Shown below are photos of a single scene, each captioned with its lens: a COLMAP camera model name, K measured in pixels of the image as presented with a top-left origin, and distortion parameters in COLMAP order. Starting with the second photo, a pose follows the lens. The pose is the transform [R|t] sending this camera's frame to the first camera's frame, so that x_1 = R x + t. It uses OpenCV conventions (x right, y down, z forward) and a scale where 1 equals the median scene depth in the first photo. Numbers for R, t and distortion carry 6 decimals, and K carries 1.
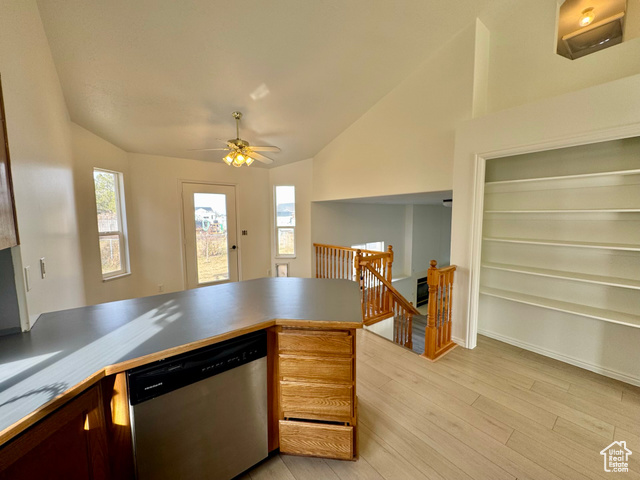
lens RADIAL K [[254.1, 0, 321.0], [0, 254.1, 240.4], [0, 0, 1]] dist [-0.001702, -0.000442]
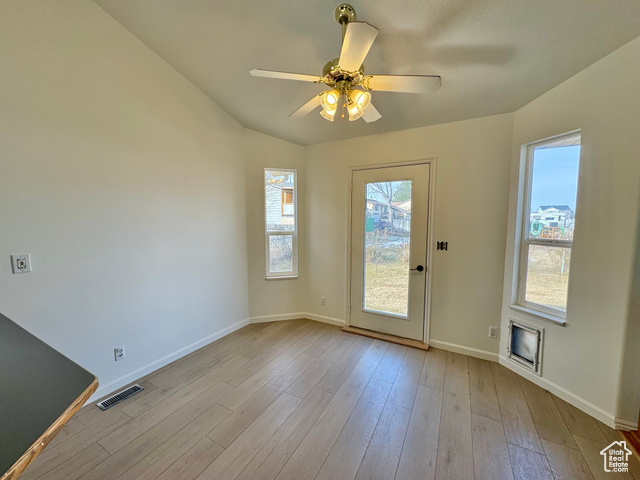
lens RADIAL K [[254.1, 0, 318.7], [0, 254.1, 239.8], [0, 0, 1]] dist [-0.001702, -0.000442]
pose [[0.382368, 0.084691, -0.920121, 0.104565], [-0.089240, 0.994520, 0.054454, -0.050589], [0.919691, 0.061290, 0.387831, 0.555271]]
